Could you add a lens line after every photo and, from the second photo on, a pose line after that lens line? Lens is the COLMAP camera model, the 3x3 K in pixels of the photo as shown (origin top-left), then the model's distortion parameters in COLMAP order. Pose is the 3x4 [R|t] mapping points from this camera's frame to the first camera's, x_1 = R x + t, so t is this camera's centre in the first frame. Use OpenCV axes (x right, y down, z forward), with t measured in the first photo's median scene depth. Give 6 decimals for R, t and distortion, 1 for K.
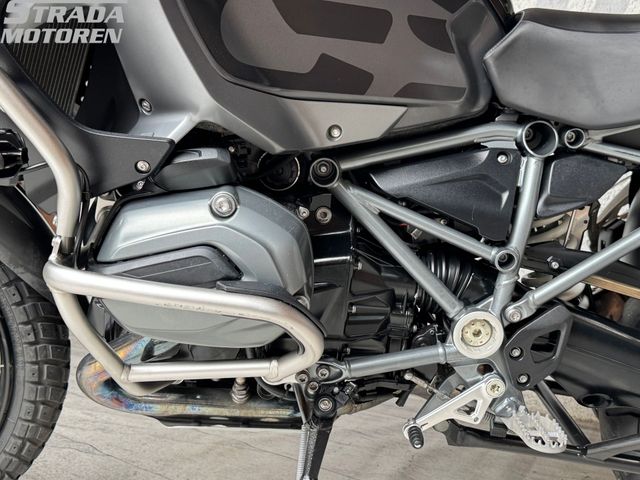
lens RADIAL K [[773.9, 0, 317.8], [0, 773.9, 245.6], [0, 0, 1]] dist [0.117149, 0.000000]
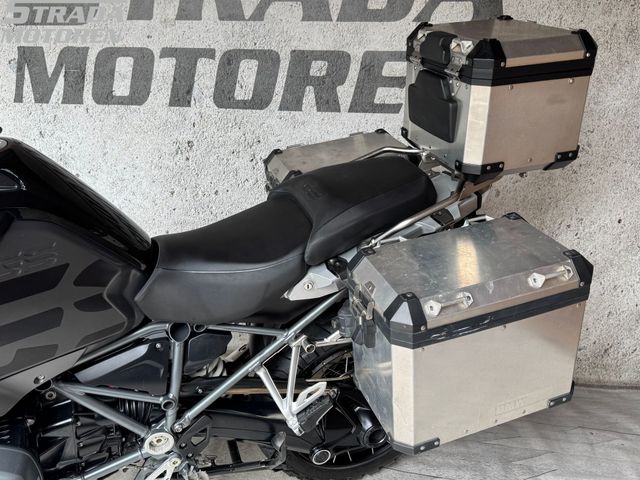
lens RADIAL K [[581.1, 0, 320.8], [0, 581.1, 242.9], [0, 0, 1]] dist [0.028067, 0.000000]
pose [[0.948890, -0.156980, 0.273797, 0.259015], [0.082516, 0.960748, 0.264866, -0.622117], [-0.304628, -0.228736, 0.924598, -0.205963]]
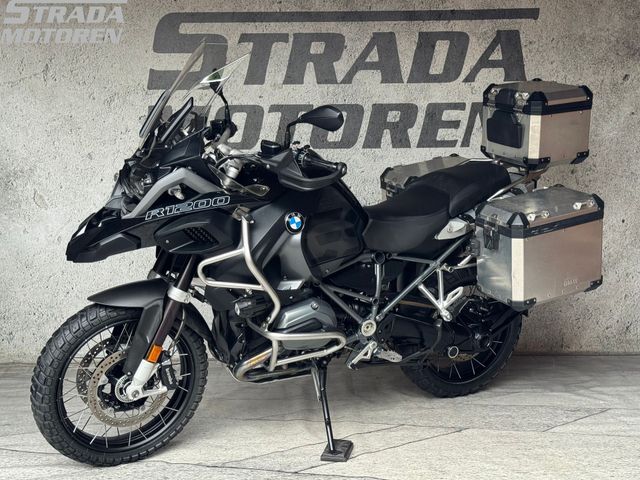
lens RADIAL K [[960.3, 0, 316.5], [0, 960.3, 244.0], [0, 0, 1]] dist [0.156145, 0.000000]
pose [[0.889145, -0.142237, 0.434960, -1.460006], [0.111328, 0.989147, 0.095886, -0.551973], [-0.443878, -0.036833, 0.895330, -2.074868]]
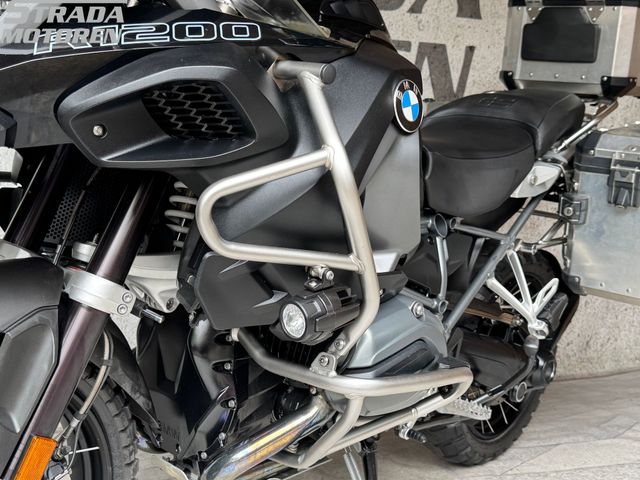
lens RADIAL K [[773.9, 0, 307.9], [0, 773.9, 242.0], [0, 0, 1]] dist [0.117149, 0.000000]
pose [[0.677392, -0.117140, 0.726235, -1.024027], [0.100907, 0.992704, 0.066000, -0.232309], [-0.728668, 0.028574, 0.684271, 0.134586]]
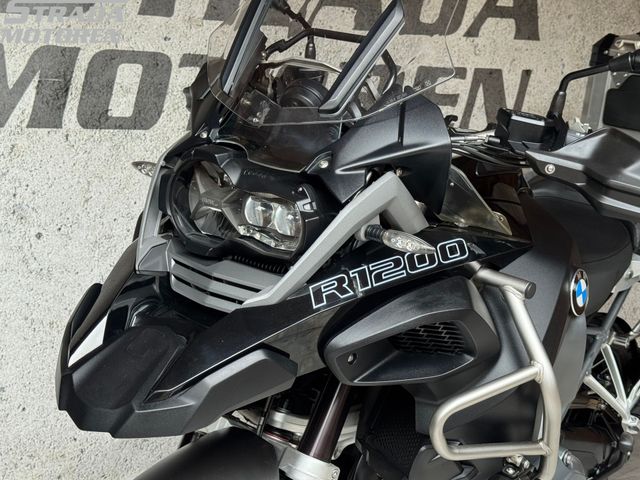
lens RADIAL K [[960.3, 0, 315.4], [0, 960.3, 238.2], [0, 0, 1]] dist [0.156145, 0.000000]
pose [[0.612601, -0.163799, 0.773234, -1.487079], [0.080353, 0.986129, 0.145237, -0.646873], [-0.786298, -0.026841, 0.617265, 0.166763]]
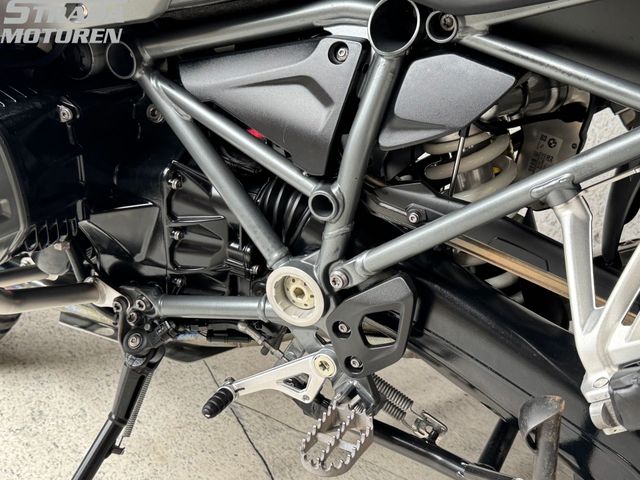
lens RADIAL K [[773.9, 0, 327.1], [0, 773.9, 242.3], [0, 0, 1]] dist [0.117149, 0.000000]
pose [[0.860656, 0.165589, -0.481509, 0.575915], [-0.062012, 0.972692, 0.223662, -0.102107], [0.505396, -0.162636, 0.847422, 0.392649]]
